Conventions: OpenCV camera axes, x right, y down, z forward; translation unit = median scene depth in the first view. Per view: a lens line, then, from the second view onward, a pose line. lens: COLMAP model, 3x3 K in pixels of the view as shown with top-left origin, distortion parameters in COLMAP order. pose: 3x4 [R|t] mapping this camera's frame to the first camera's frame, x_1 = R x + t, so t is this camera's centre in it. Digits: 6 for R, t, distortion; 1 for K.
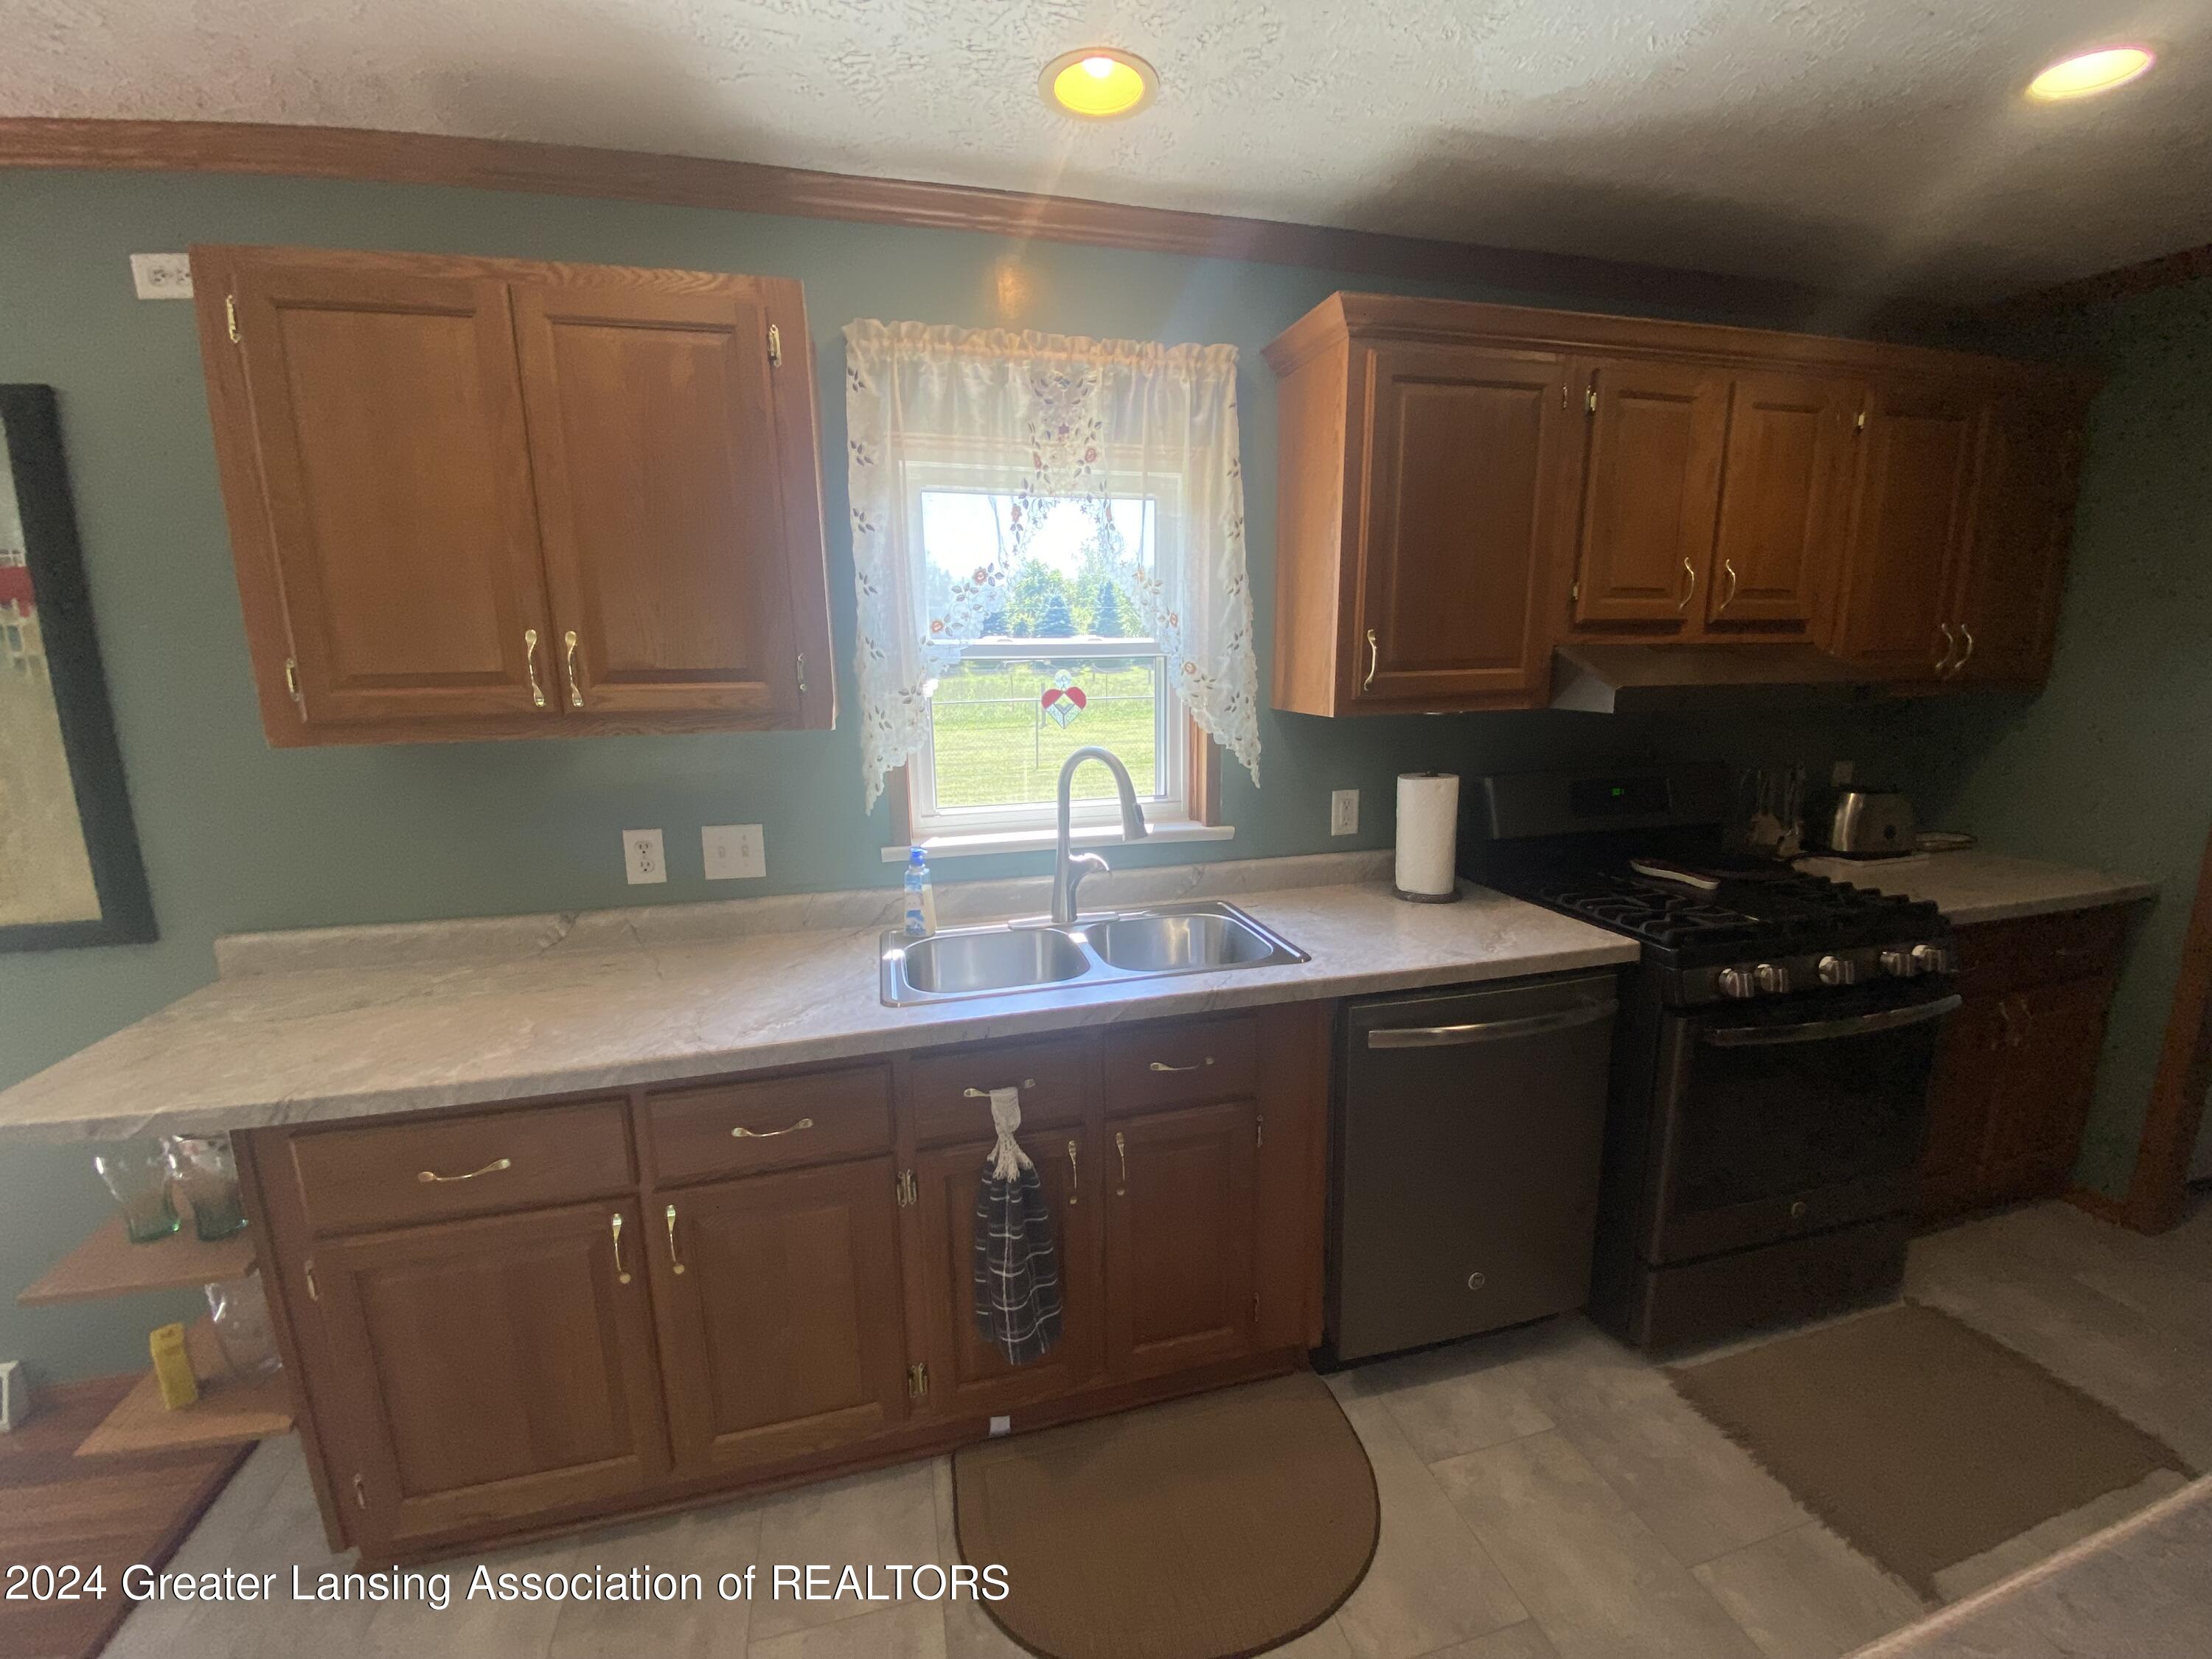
lens RADIAL K [[891.8, 0, 1109.6], [0, 891.8, 836.3], [0, 0, 1]] dist [0.011388, -0.016797]
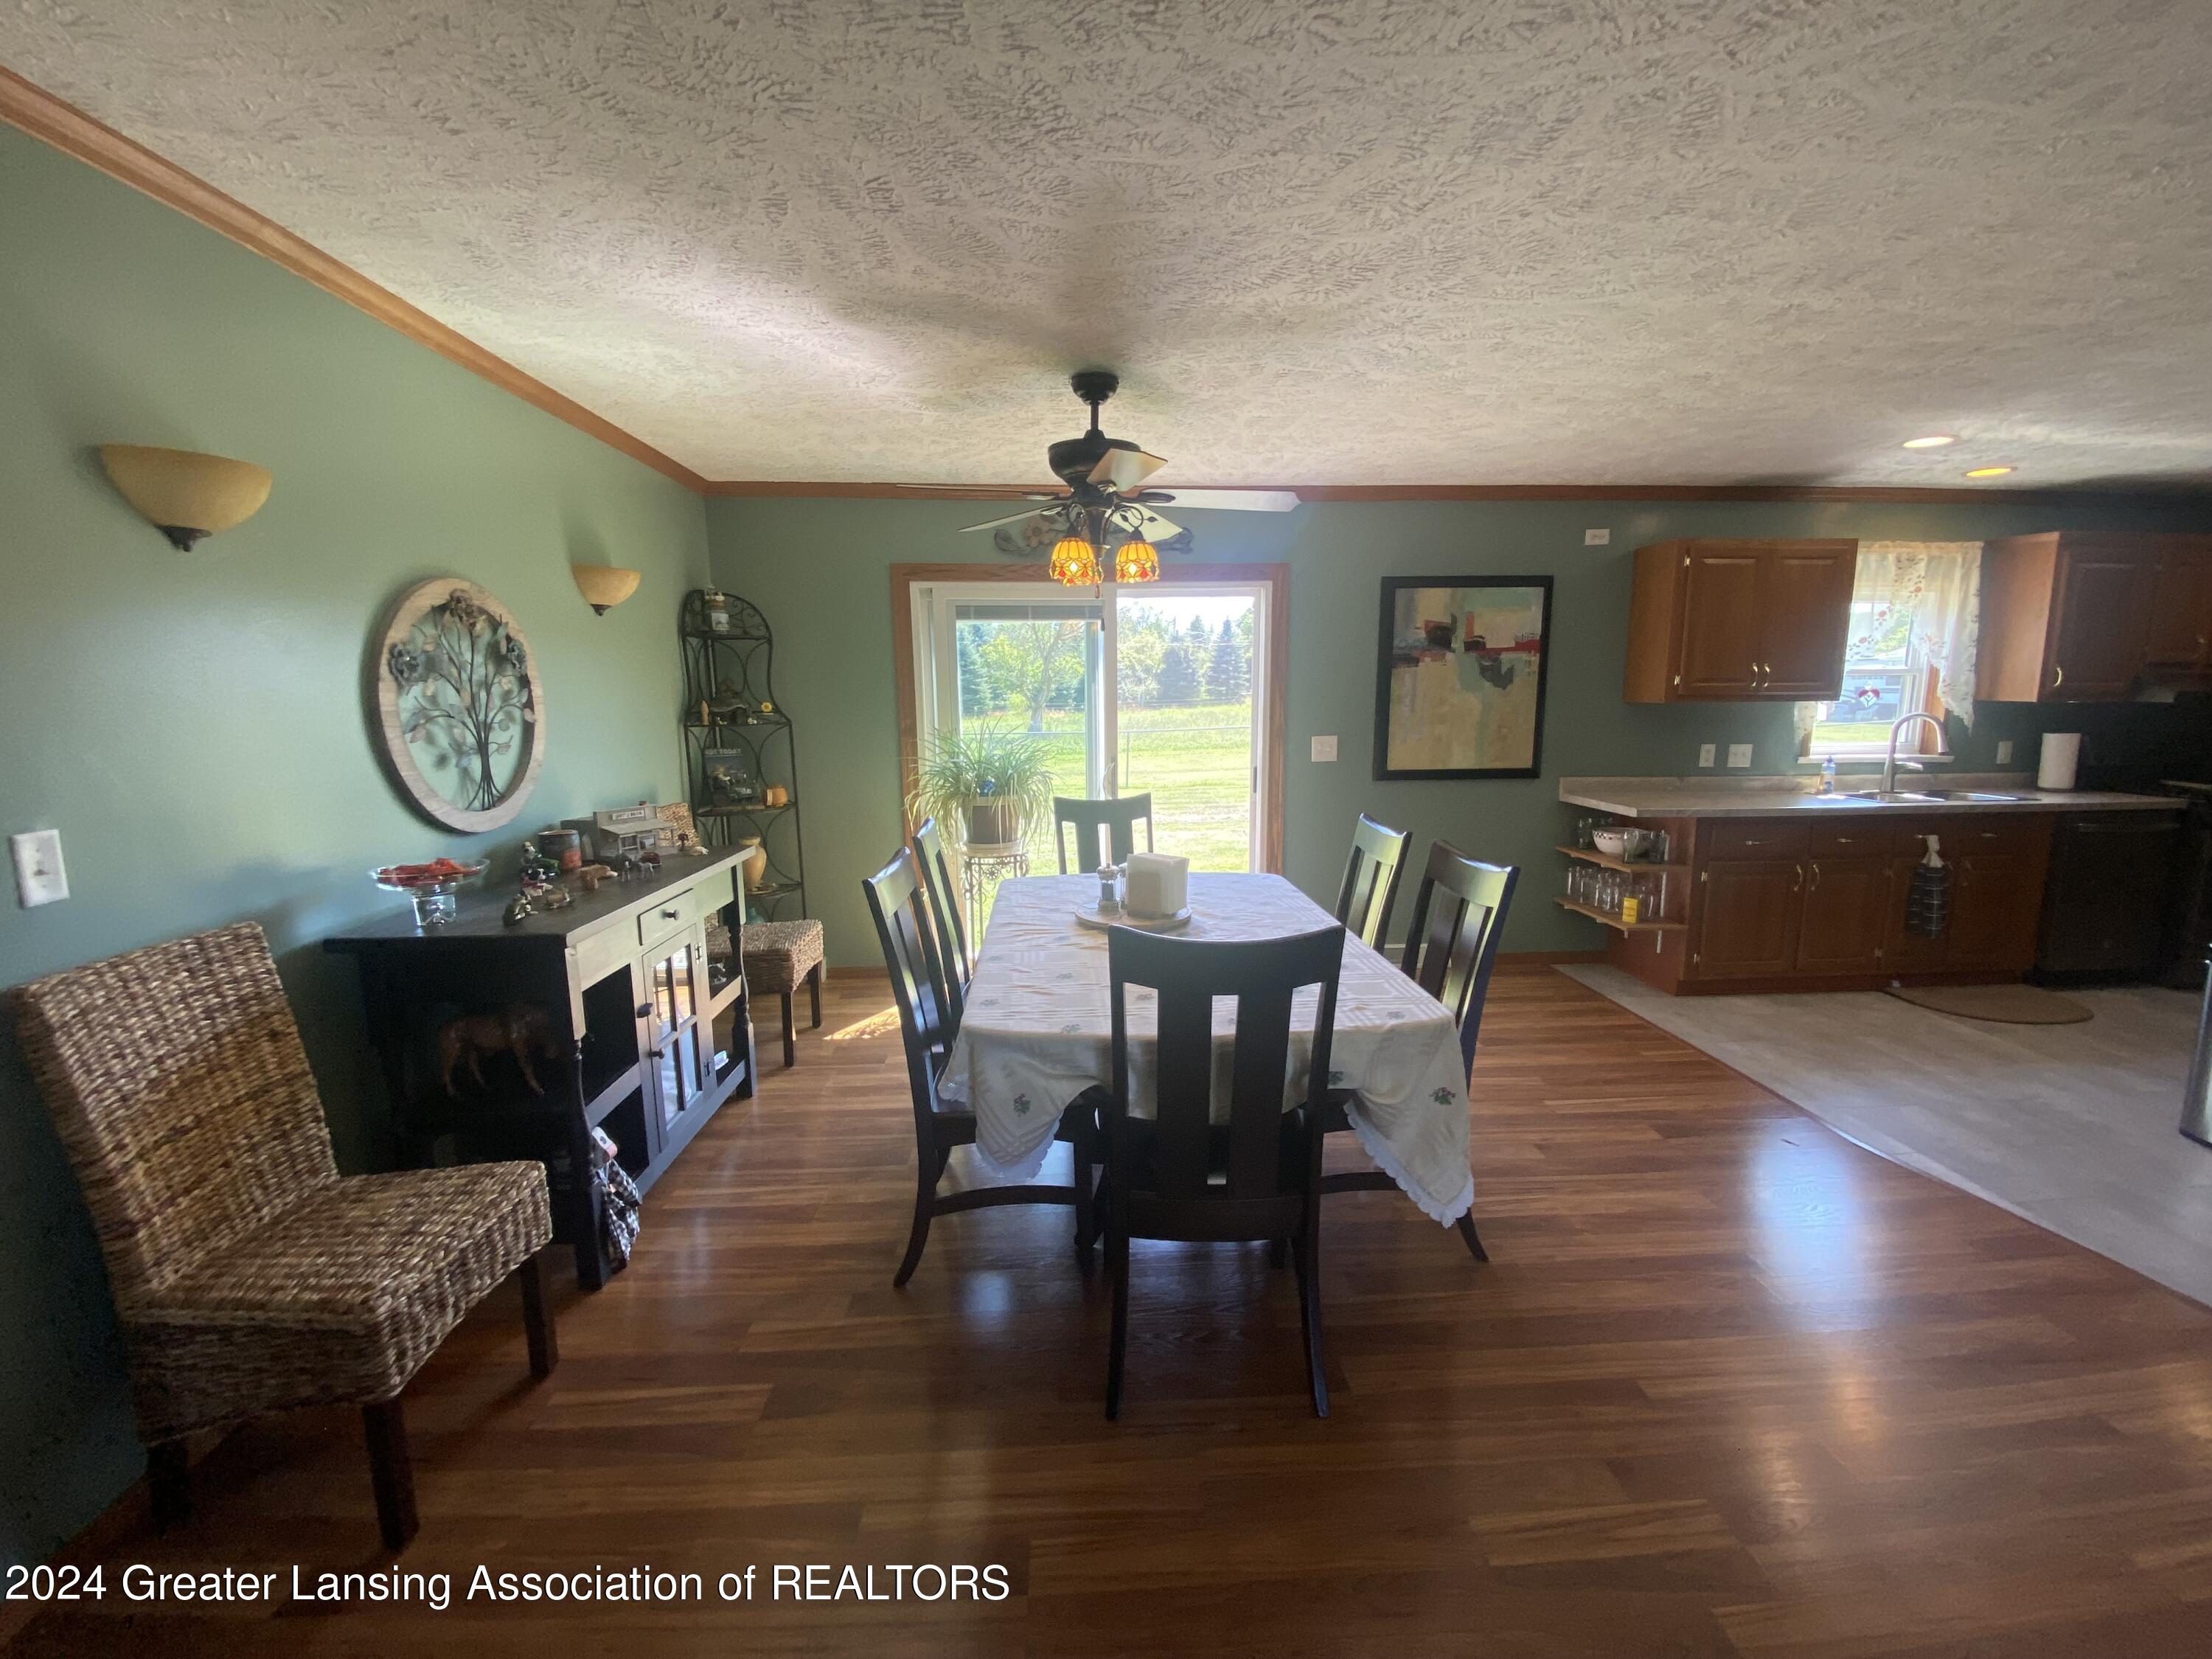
lens RADIAL K [[891.8, 0, 1109.6], [0, 891.8, 836.3], [0, 0, 1]] dist [0.011388, -0.016797]
pose [[0.978927, 0.037332, -0.200767, -1.604999], [-0.043728, 0.998665, -0.027515, 0.377017], [0.199472, 0.035714, 0.979253, -1.684230]]
